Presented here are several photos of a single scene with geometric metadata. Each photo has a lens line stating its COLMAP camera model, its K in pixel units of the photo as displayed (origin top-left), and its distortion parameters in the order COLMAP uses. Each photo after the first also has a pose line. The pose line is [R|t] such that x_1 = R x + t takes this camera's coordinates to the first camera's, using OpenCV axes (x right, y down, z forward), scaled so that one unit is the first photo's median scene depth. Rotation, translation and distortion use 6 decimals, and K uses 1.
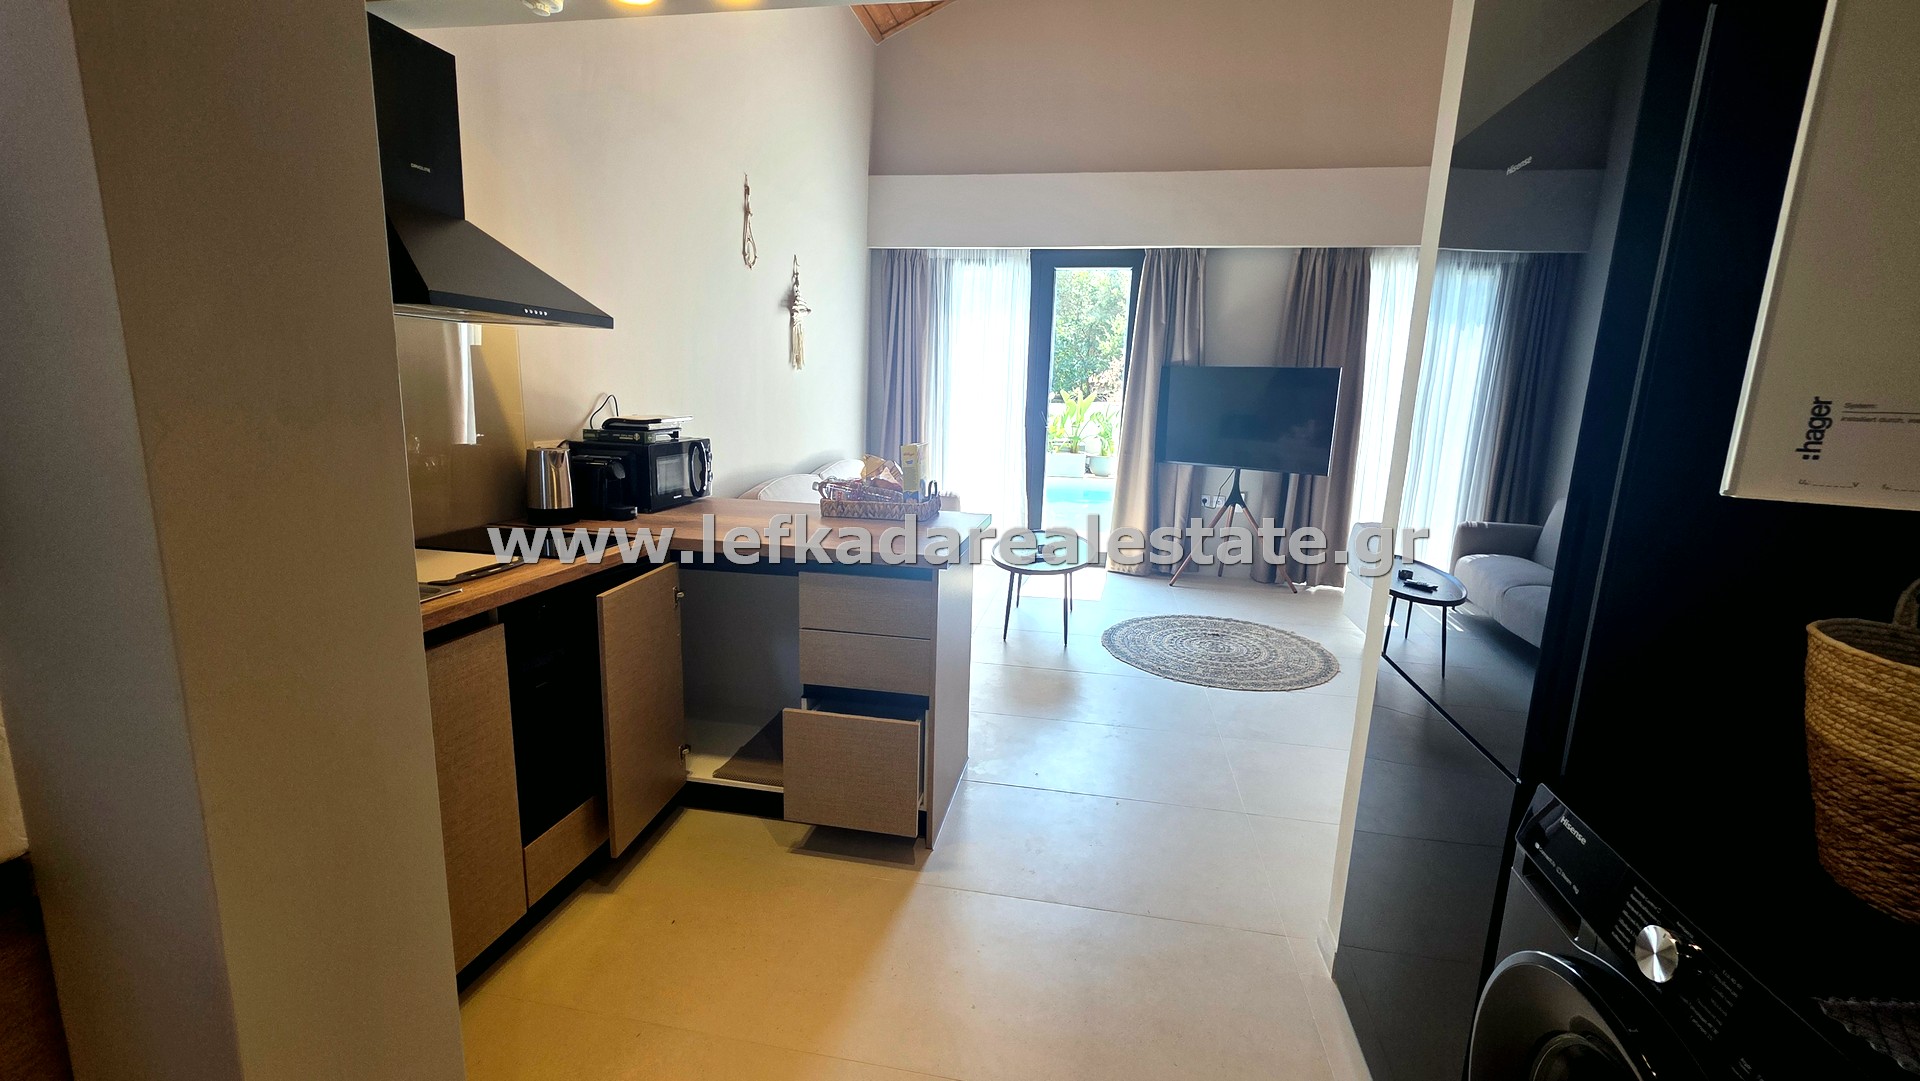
lens RADIAL K [[769.7, 0, 961.6], [0, 769.7, 532.6], [0, 0, 1]] dist [0.002520, 0.000283]
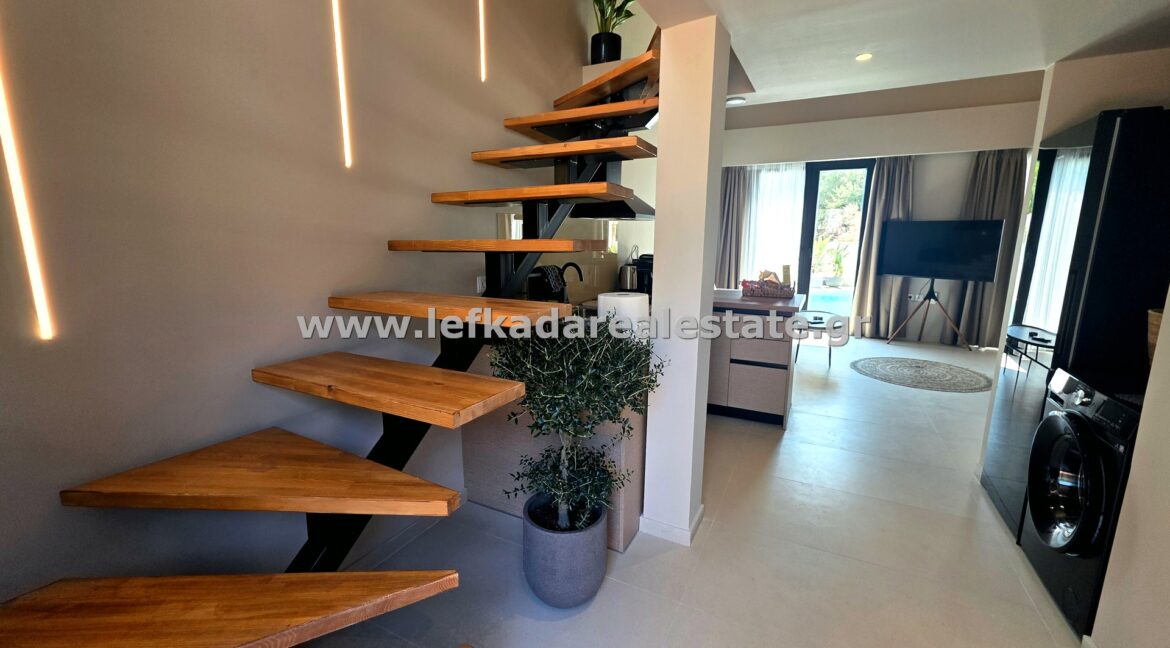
lens RADIAL K [[469.6, 0, 585.1], [0, 469.6, 318.1], [0, 0, 1]] dist [0.000816, 0.000863]
pose [[0.959124, 0.022573, -0.282084, -0.097495], [-0.026471, 0.999599, -0.010016, 0.038561], [0.281745, 0.017074, 0.959337, -0.249899]]
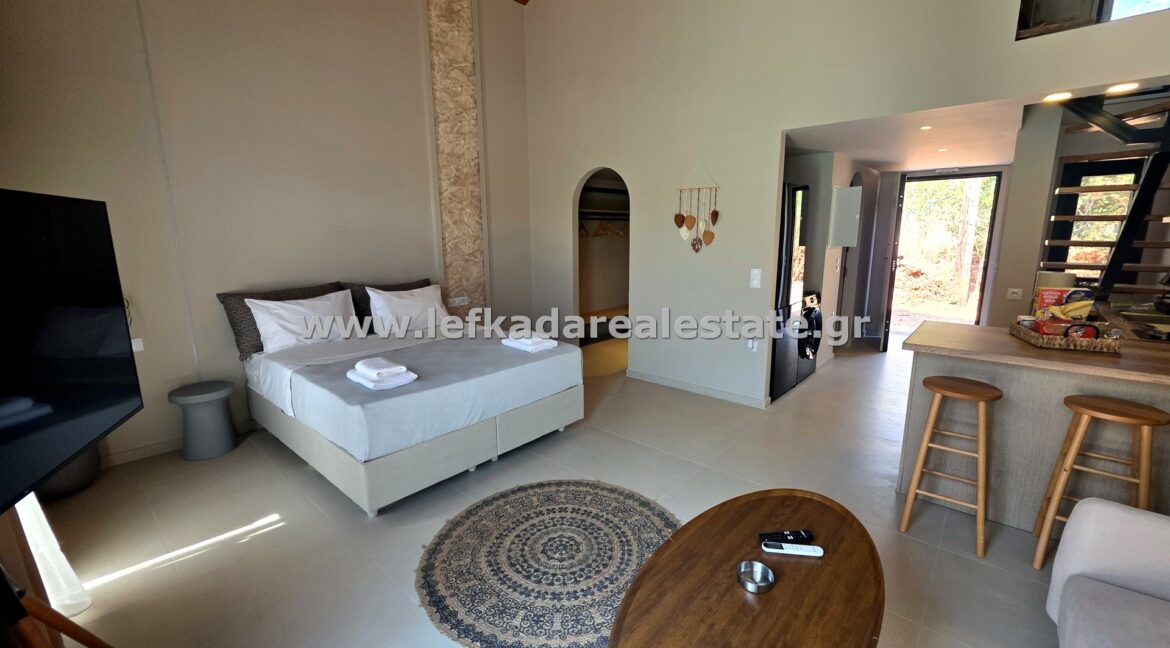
lens RADIAL K [[469.6, 0, 584.1], [0, 469.6, 318.7], [0, 0, 1]] dist [0.000816, 0.000863]
pose [[-0.857006, -0.118359, 0.501529, 0.057306], [0.074468, 0.934602, 0.347813, -0.205218], [-0.509897, 0.335426, -0.792146, 1.002423]]
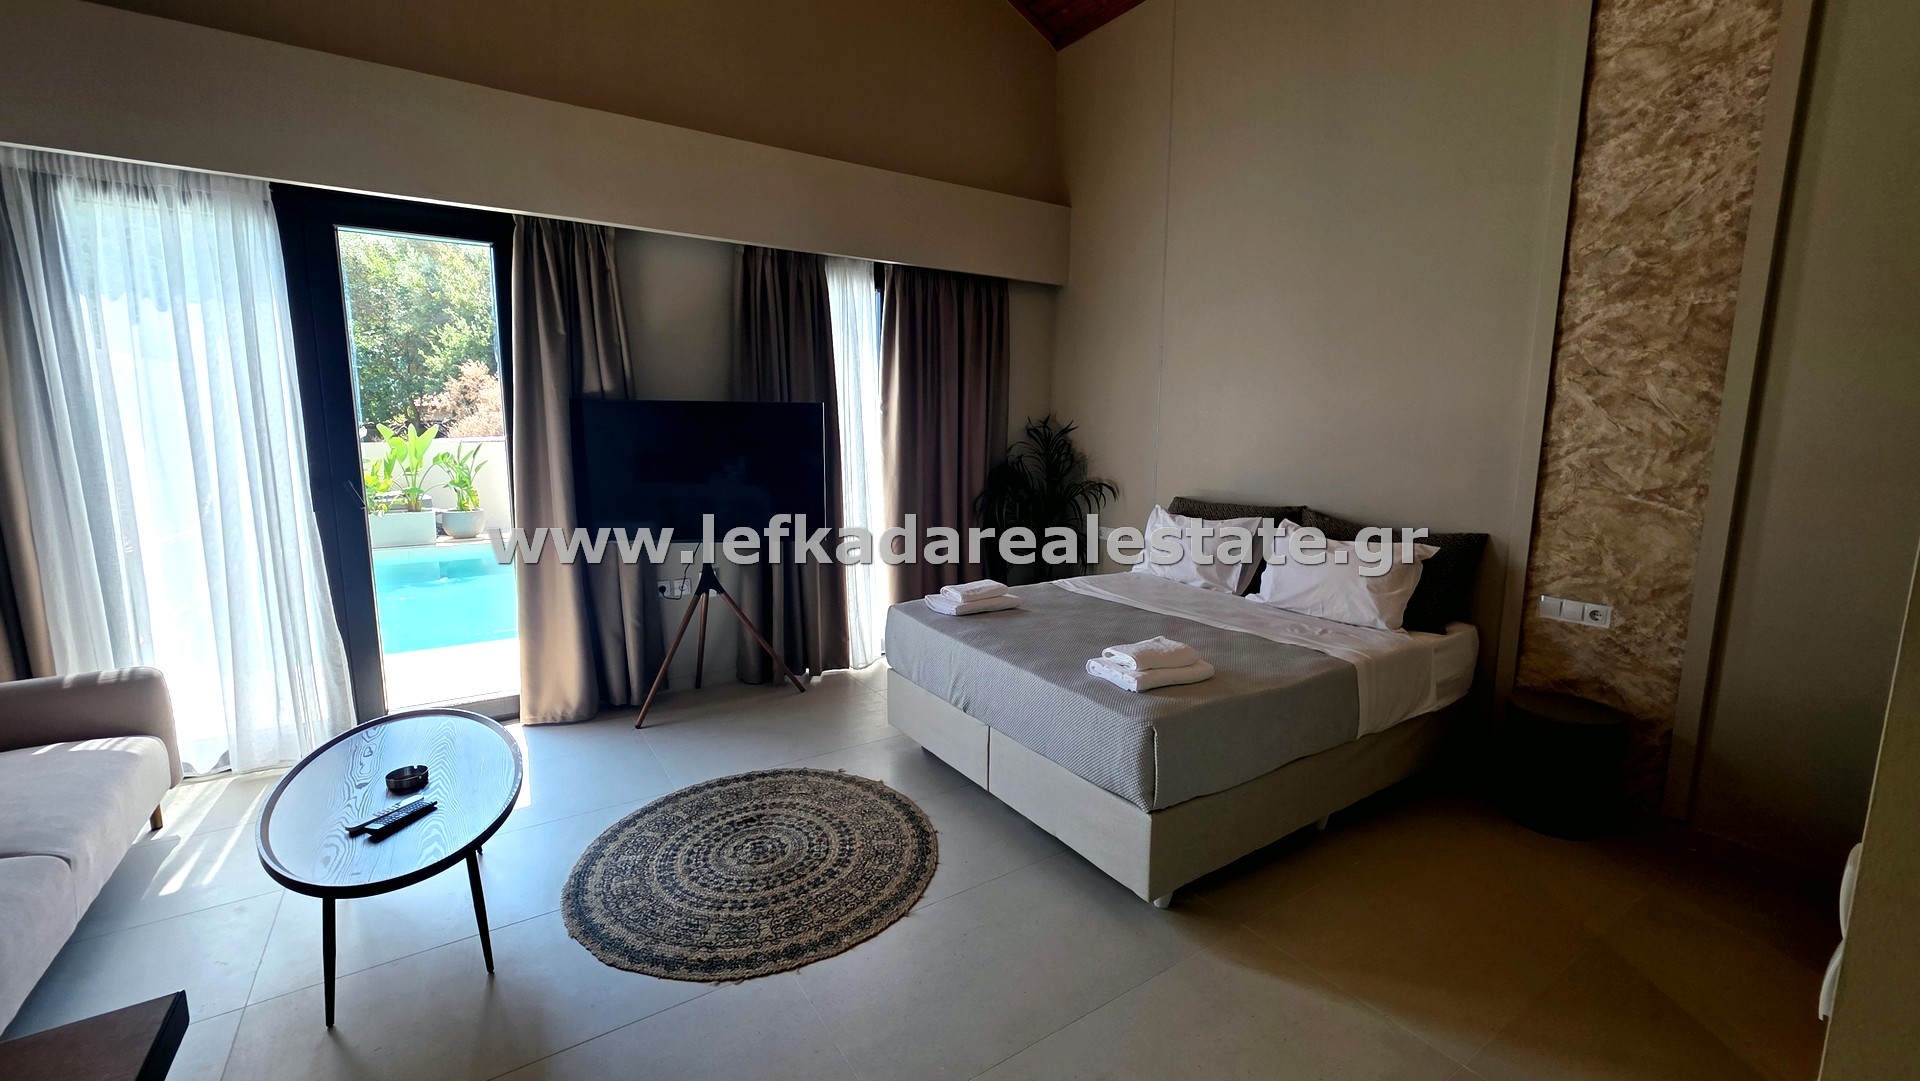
lens RADIAL K [[769.7, 0, 960.2], [0, 769.7, 534.6], [0, 0, 1]] dist [0.002520, 0.000283]
pose [[0.716674, -0.127166, 0.685717, 0.035978], [0.142544, 0.989188, 0.034466, -0.080478], [-0.682686, 0.073044, 0.727052, 0.313448]]
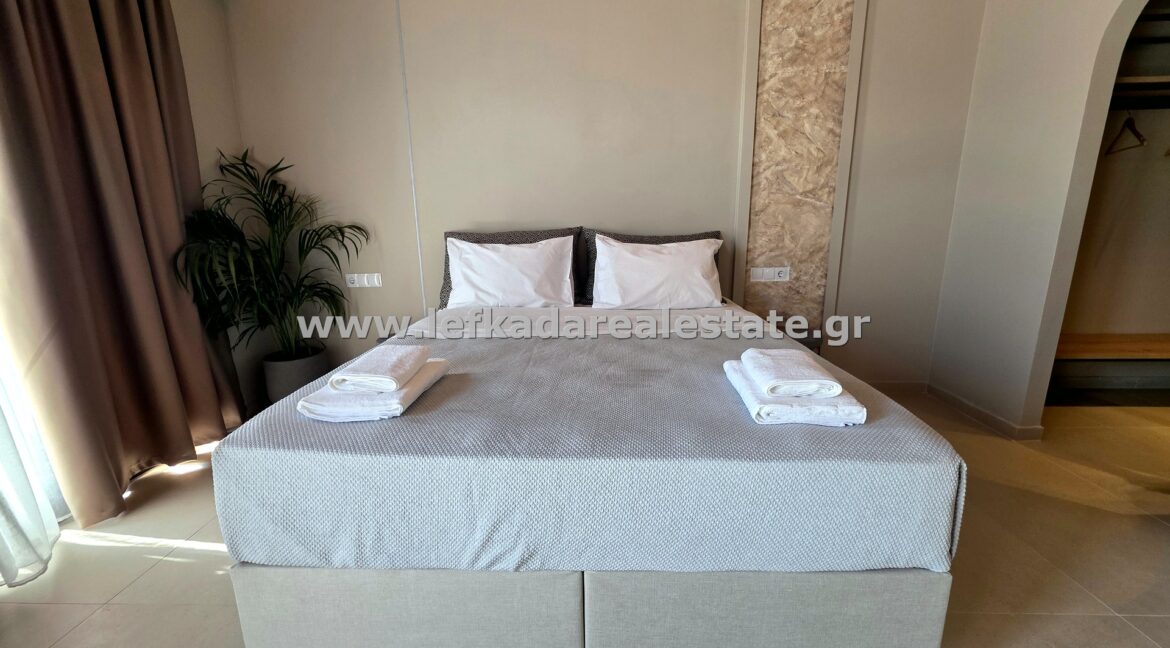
lens RADIAL K [[469.6, 0, 585.4], [0, 469.6, 319.3], [0, 0, 1]] dist [0.000816, 0.000863]
pose [[-0.158999, -0.242027, 0.957153, 0.229986], [0.188787, 0.944143, 0.270098, -0.078765], [-0.969061, 0.223644, -0.104426, 0.677837]]
